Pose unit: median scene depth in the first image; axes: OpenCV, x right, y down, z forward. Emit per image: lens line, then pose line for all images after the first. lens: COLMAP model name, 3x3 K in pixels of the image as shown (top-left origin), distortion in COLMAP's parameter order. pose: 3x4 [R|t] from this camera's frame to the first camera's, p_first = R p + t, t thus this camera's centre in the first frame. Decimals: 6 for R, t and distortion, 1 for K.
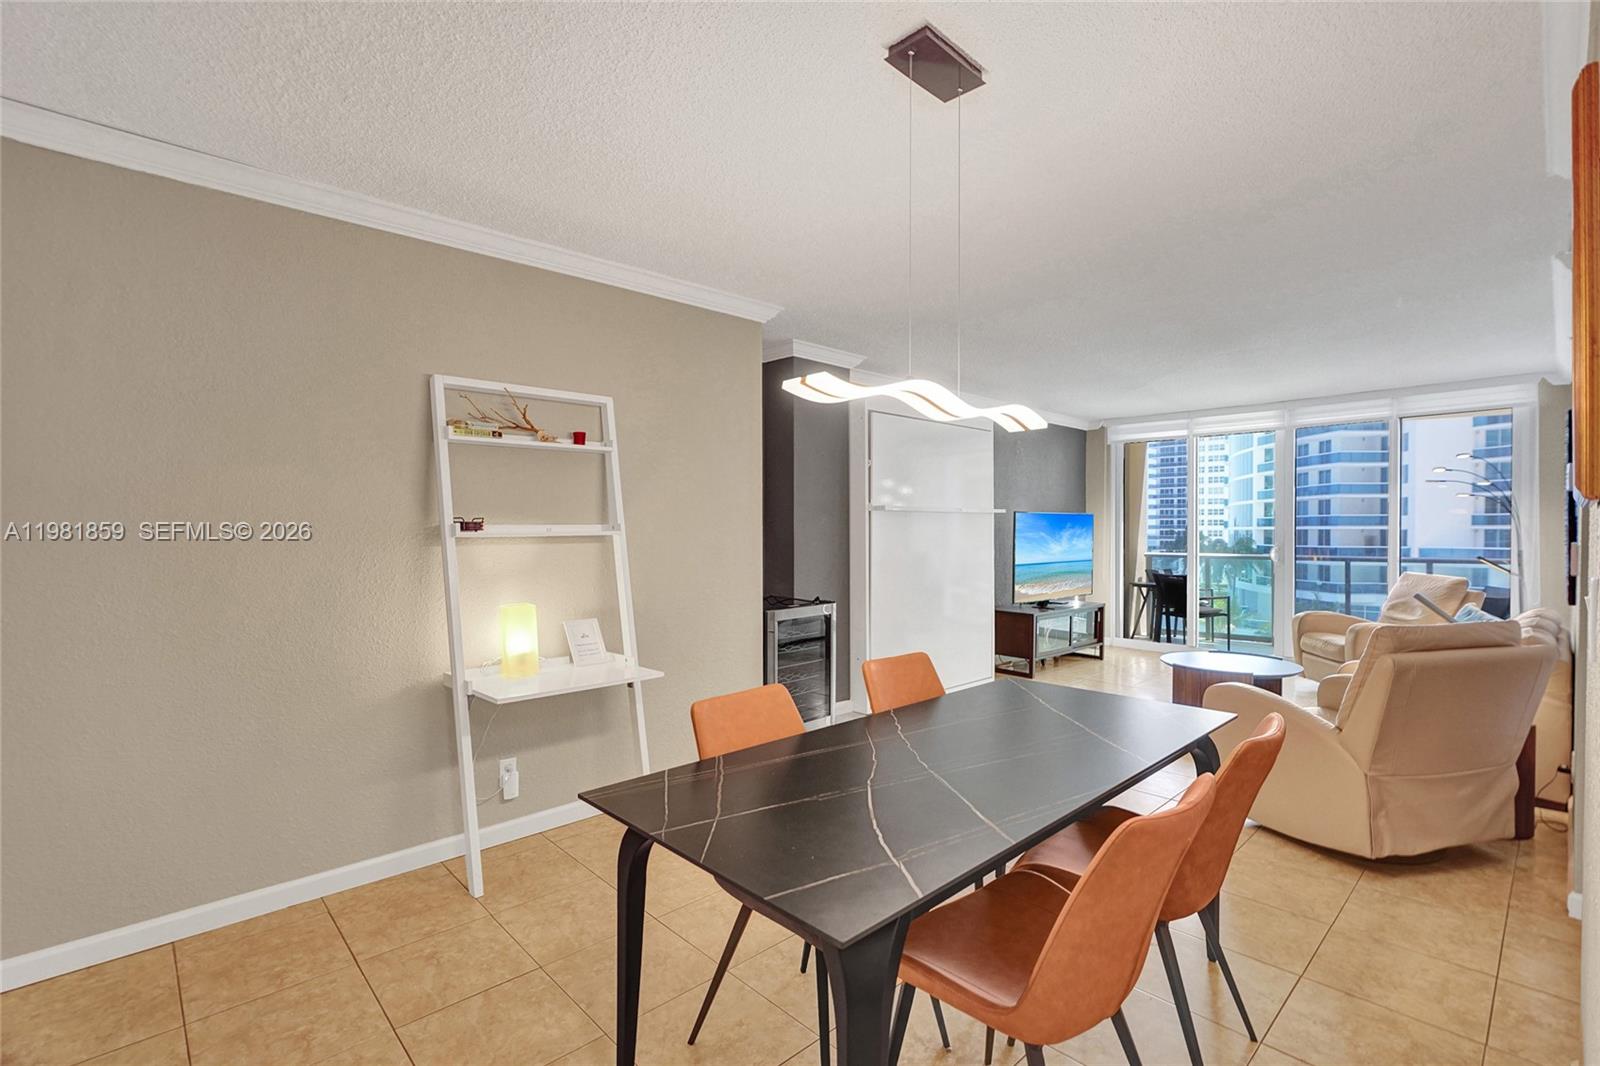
lens RADIAL K [[725.5, 0, 806.6], [0, 725.5, 536.5], [0, 0, 1]] dist [-0.012198, 0.002826]
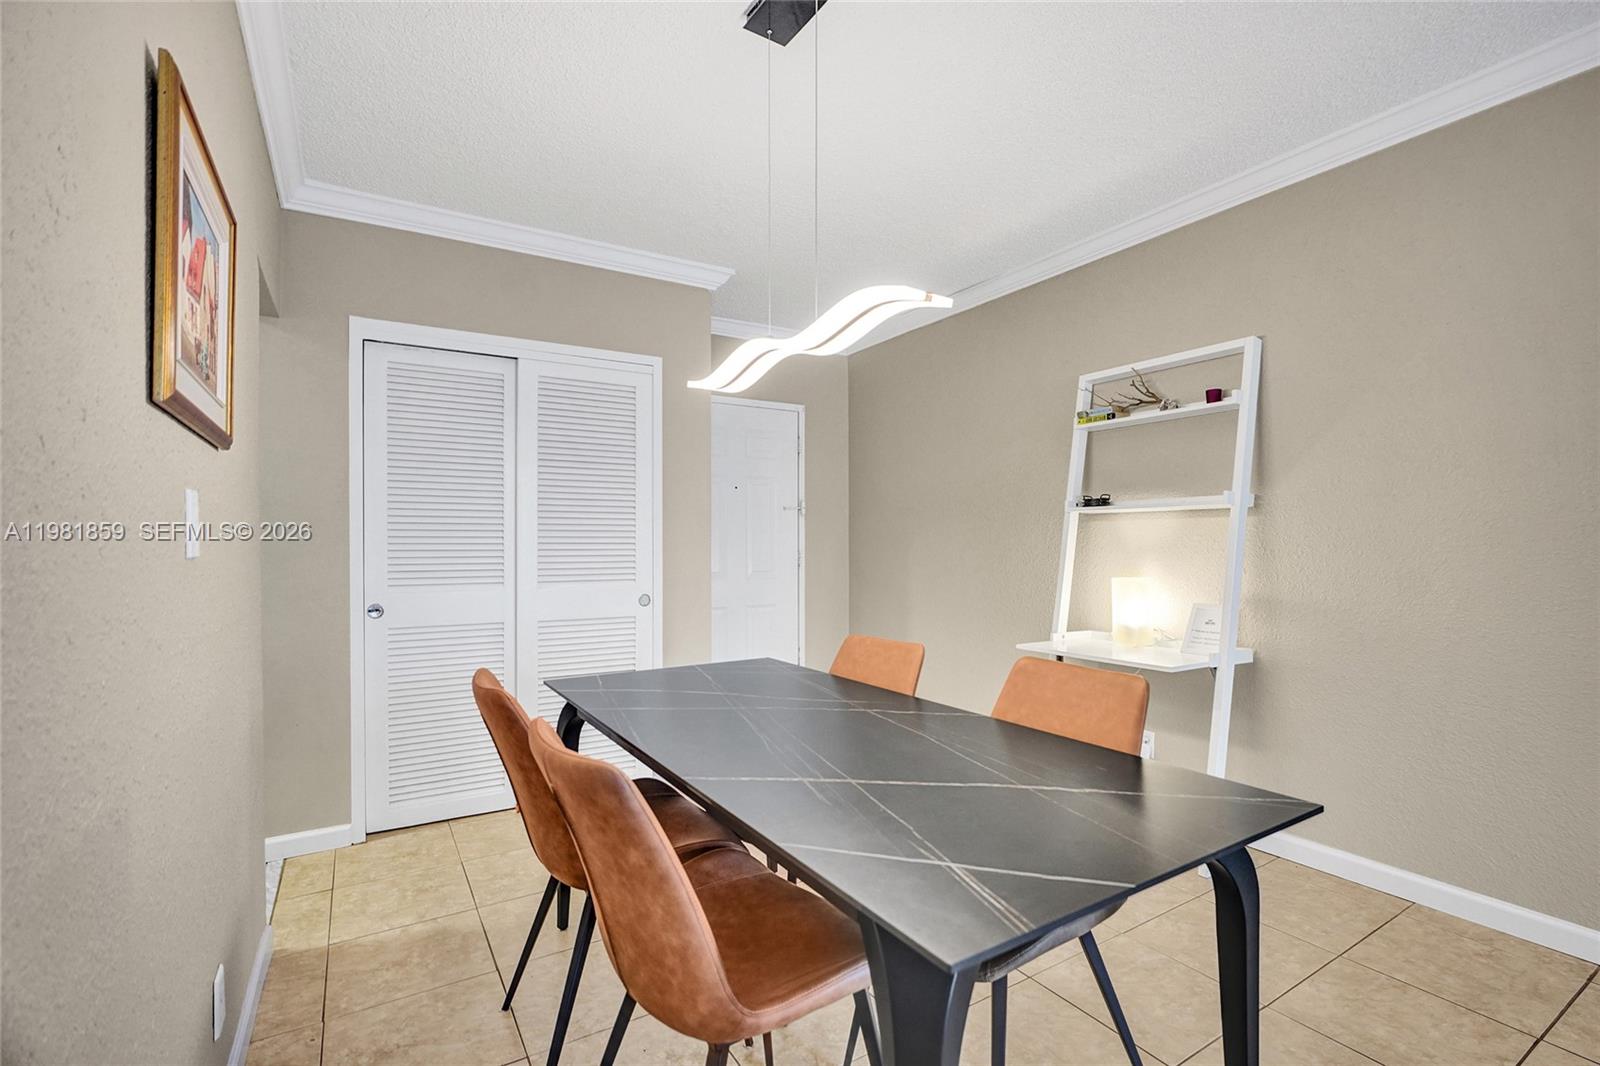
lens RADIAL K [[725.5, 0, 802.3], [0, 725.5, 527.0], [0, 0, 1]] dist [-0.012198, 0.002826]
pose [[-0.194371, -0.018751, -0.980749, 0.270553], [-0.009280, 0.999808, -0.017276, 0.017666], [0.980884, 0.005744, -0.194507, 0.290525]]
